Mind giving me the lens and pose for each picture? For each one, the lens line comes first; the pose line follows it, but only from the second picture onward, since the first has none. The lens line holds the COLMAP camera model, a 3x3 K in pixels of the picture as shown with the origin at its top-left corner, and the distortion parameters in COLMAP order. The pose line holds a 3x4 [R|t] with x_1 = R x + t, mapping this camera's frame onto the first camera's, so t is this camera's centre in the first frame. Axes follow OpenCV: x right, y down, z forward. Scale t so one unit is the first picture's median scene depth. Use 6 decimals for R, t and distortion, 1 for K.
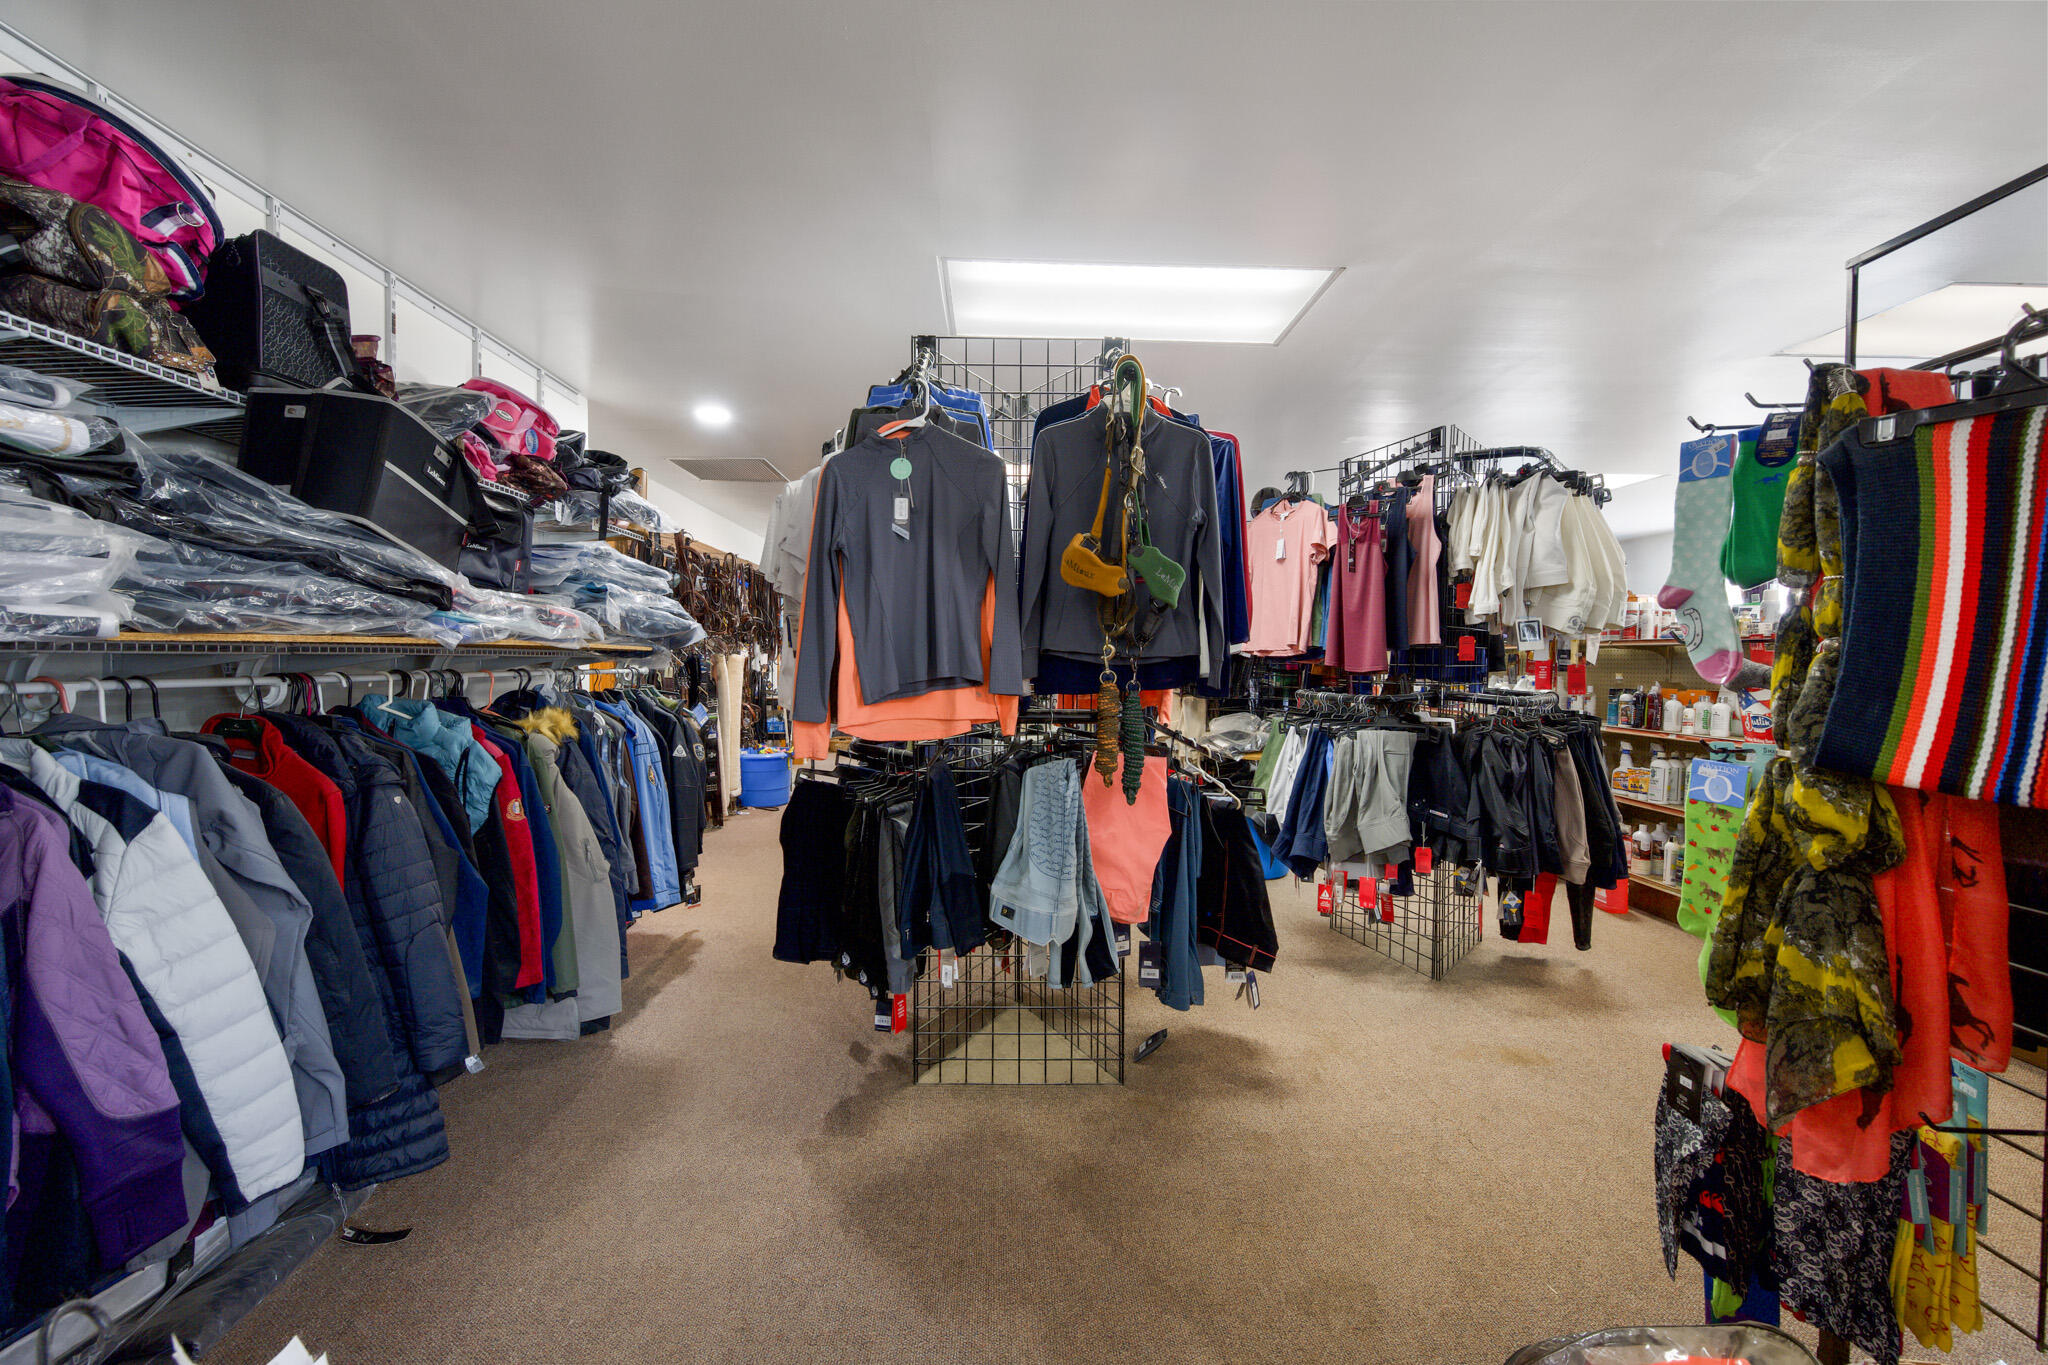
lens RADIAL K [[826.9, 0, 1061.6], [0, 826.9, 681.6], [0, 0, 1]] dist [-0.001565, 0.000512]
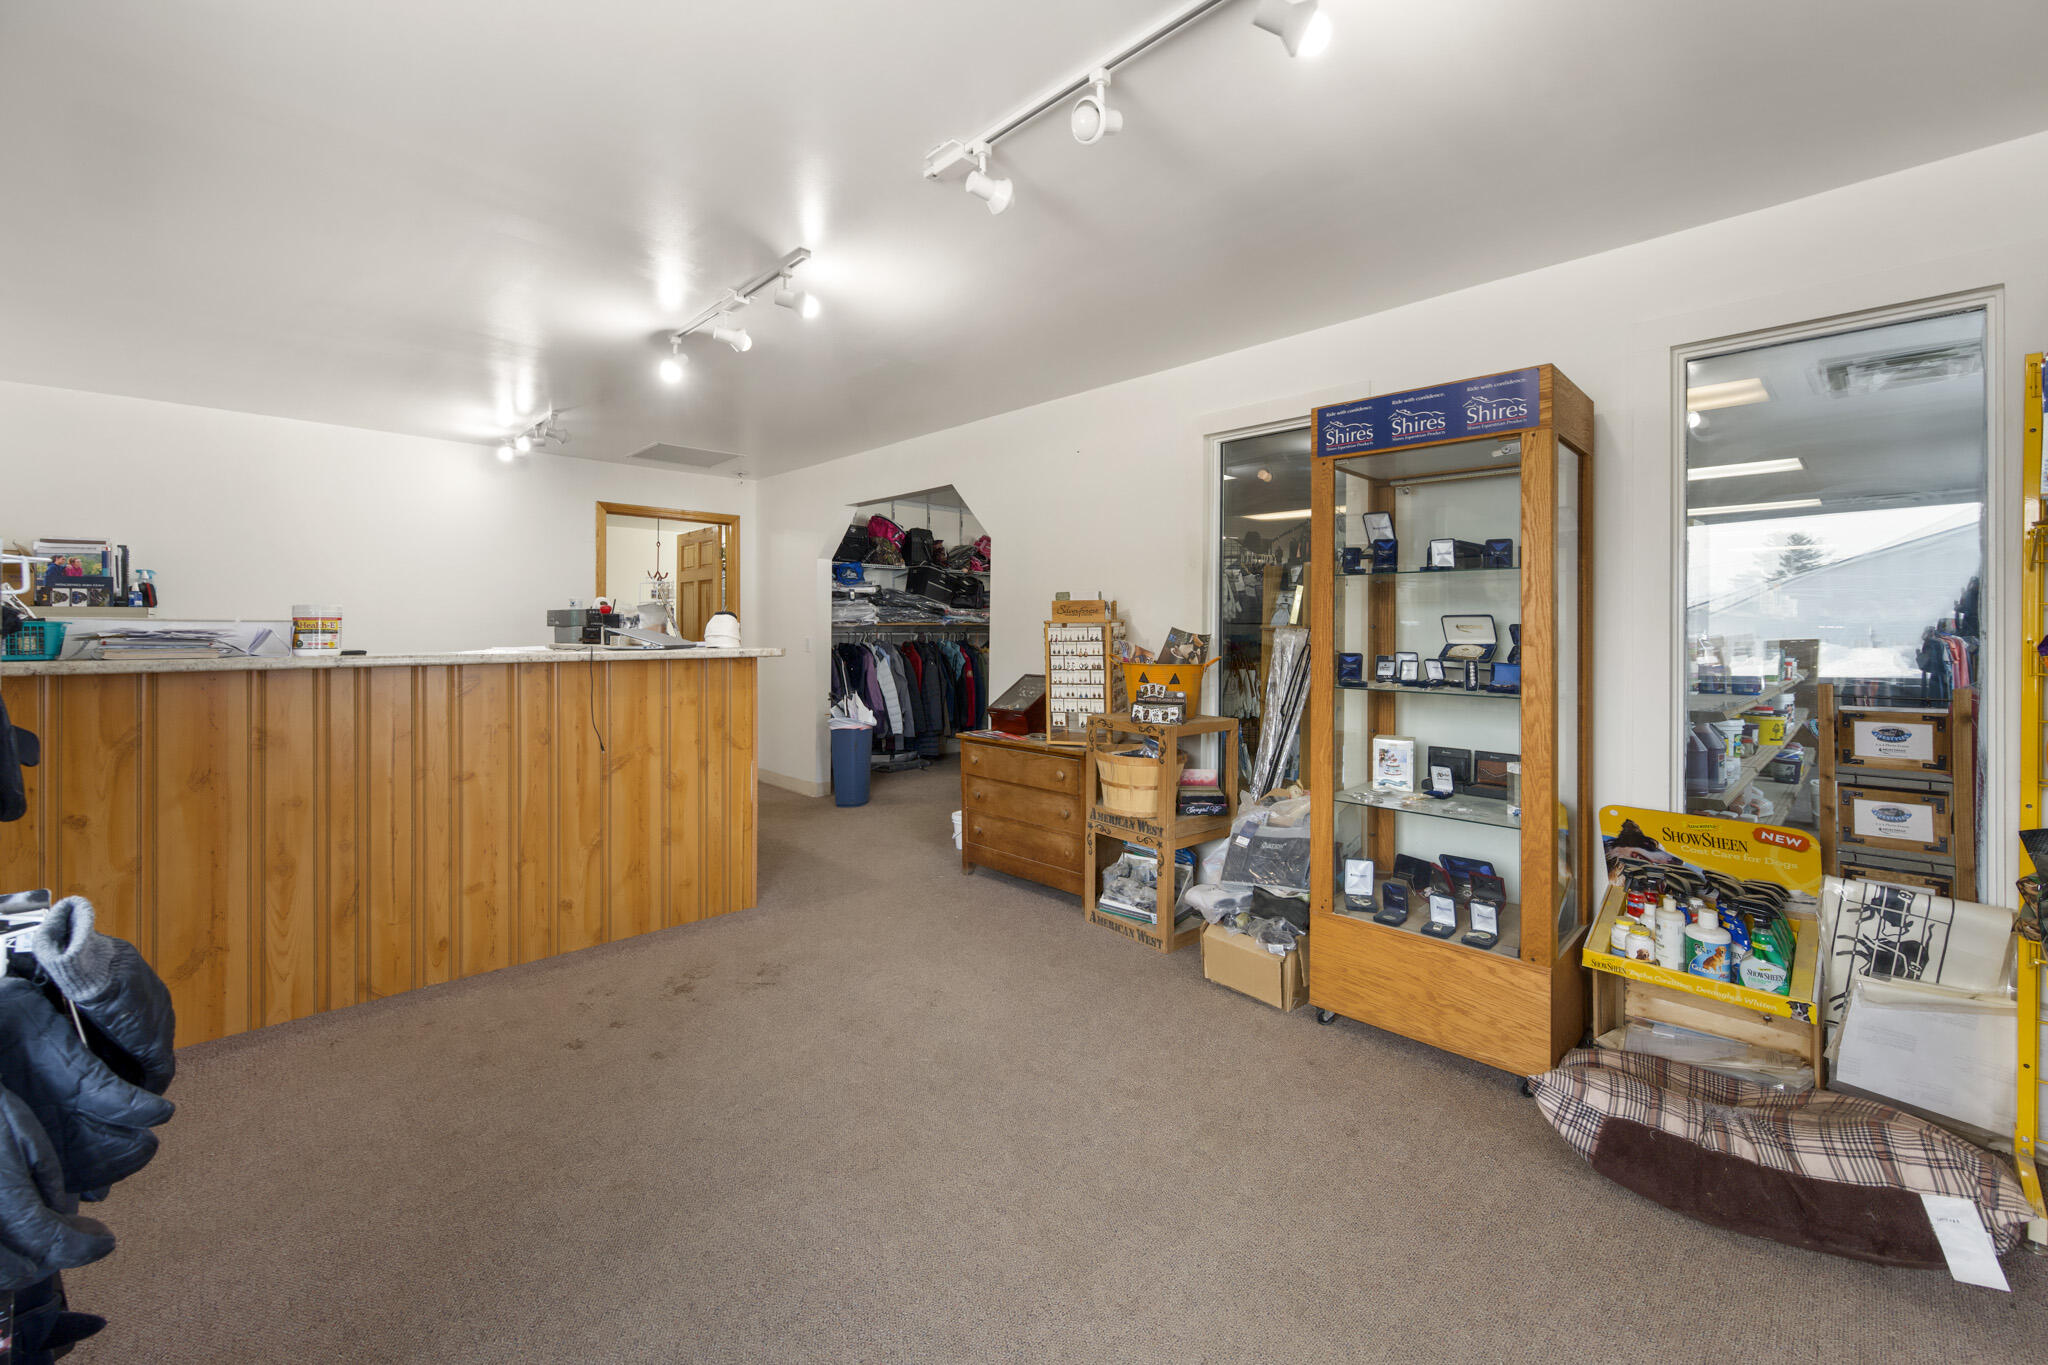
lens RADIAL K [[826.9, 0, 1025.5], [0, 826.9, 625.6], [0, 0, 1]] dist [-0.001565, 0.000512]
pose [[0.671007, -0.006475, -0.741423, 2.568101], [-0.020701, 0.999408, -0.027463, 0.062074], [0.741162, 0.033776, 0.670476, -1.410433]]
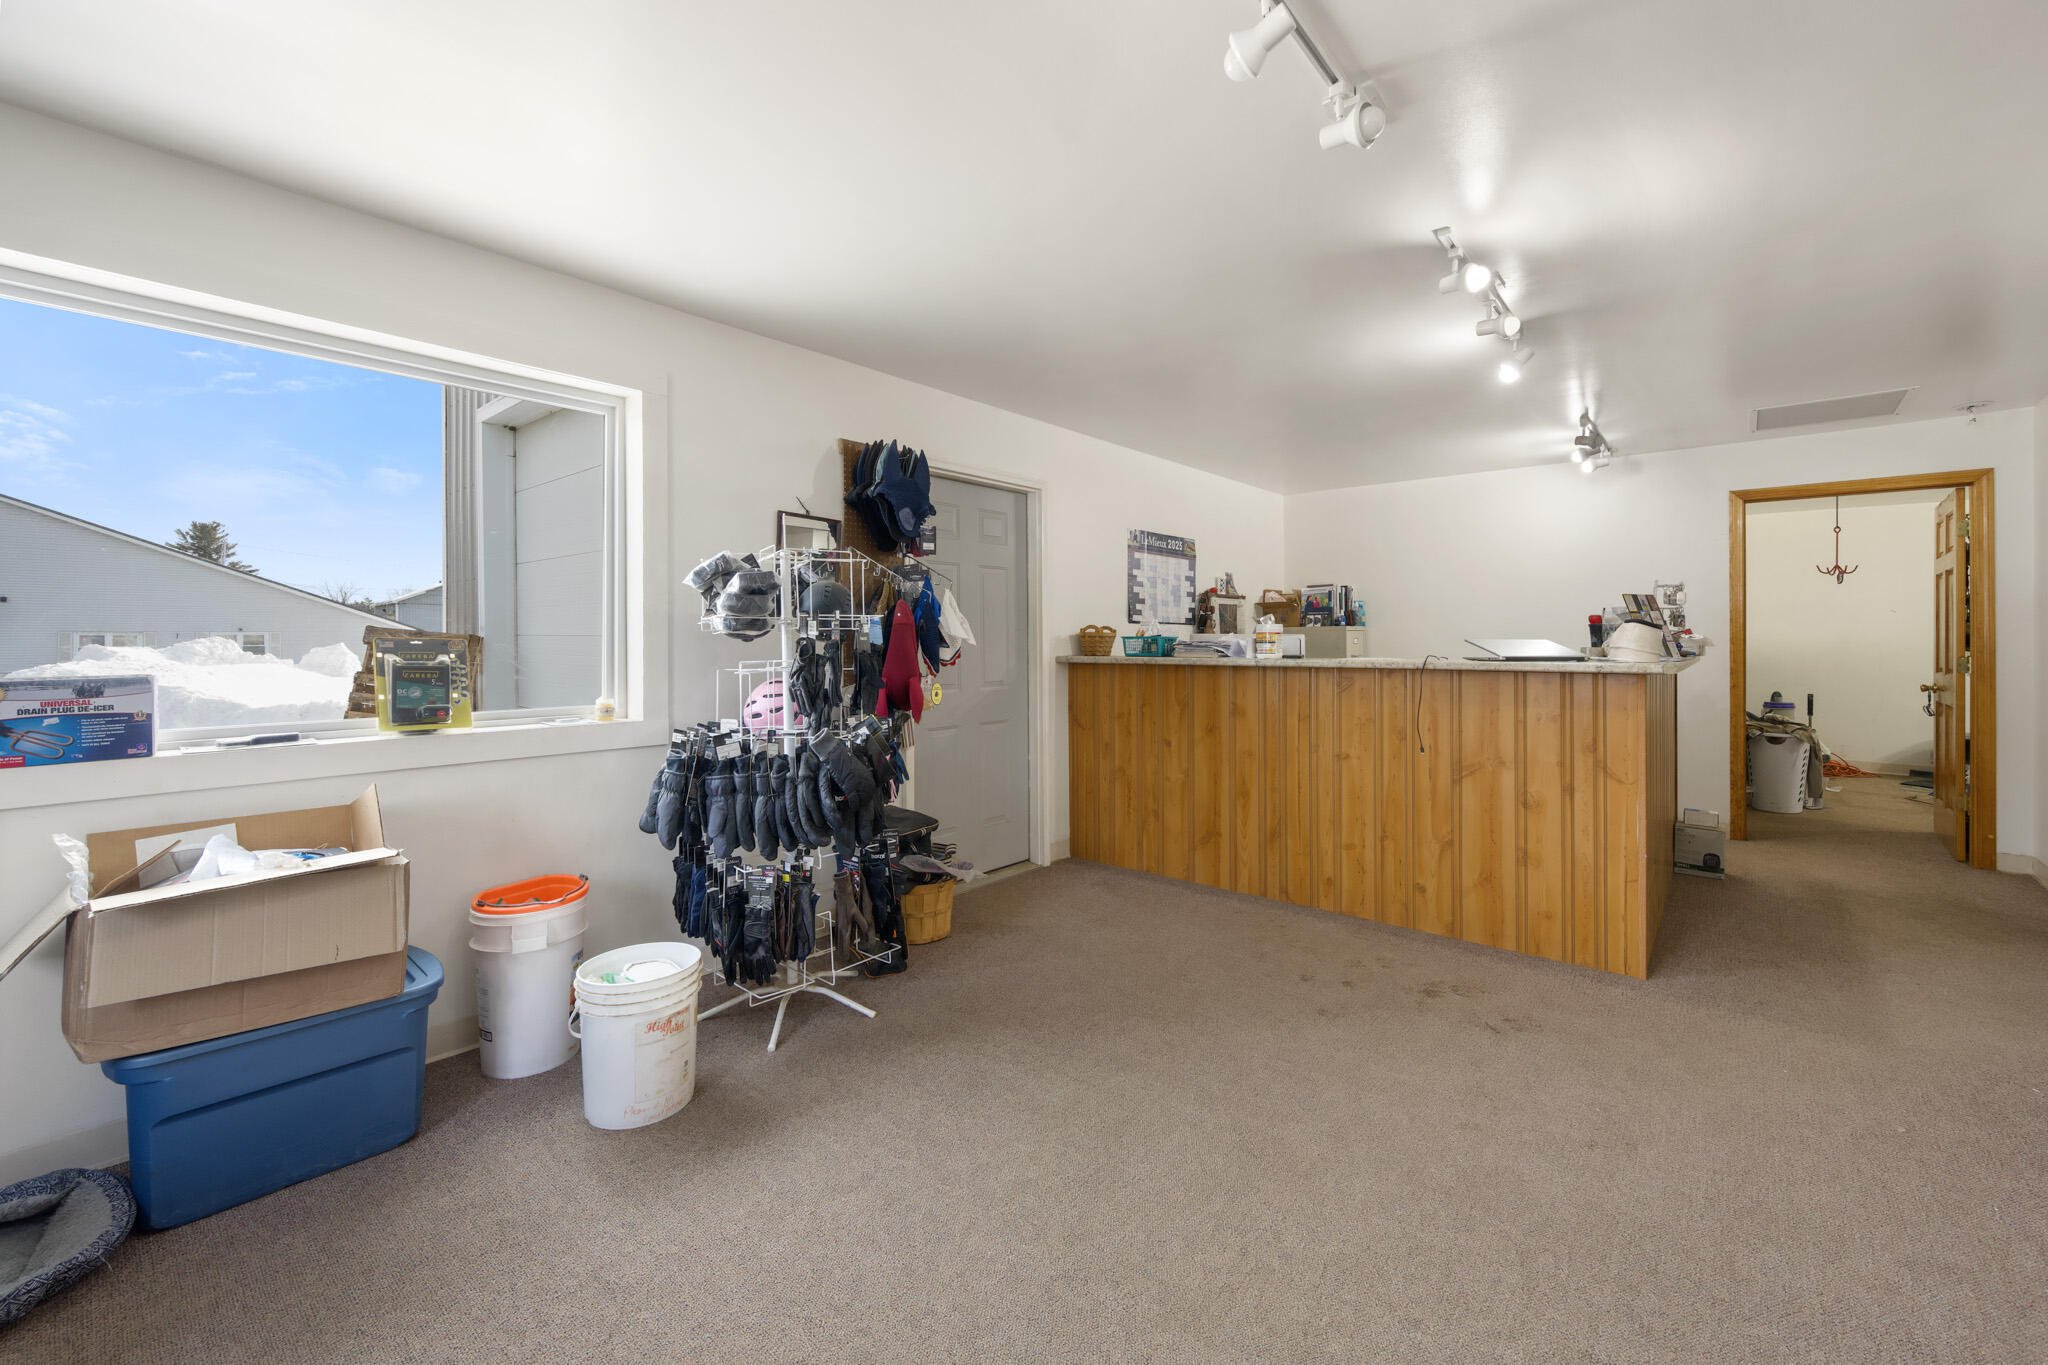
lens RADIAL K [[826.9, 0, 1038.9], [0, 826.9, 638.0], [0, 0, 1]] dist [-0.001565, 0.000512]
pose [[-0.670347, -0.005033, -0.742031, 2.667504], [-0.024912, 0.999566, 0.015726, 0.027875], [0.741630, 0.029027, -0.670181, -0.312562]]
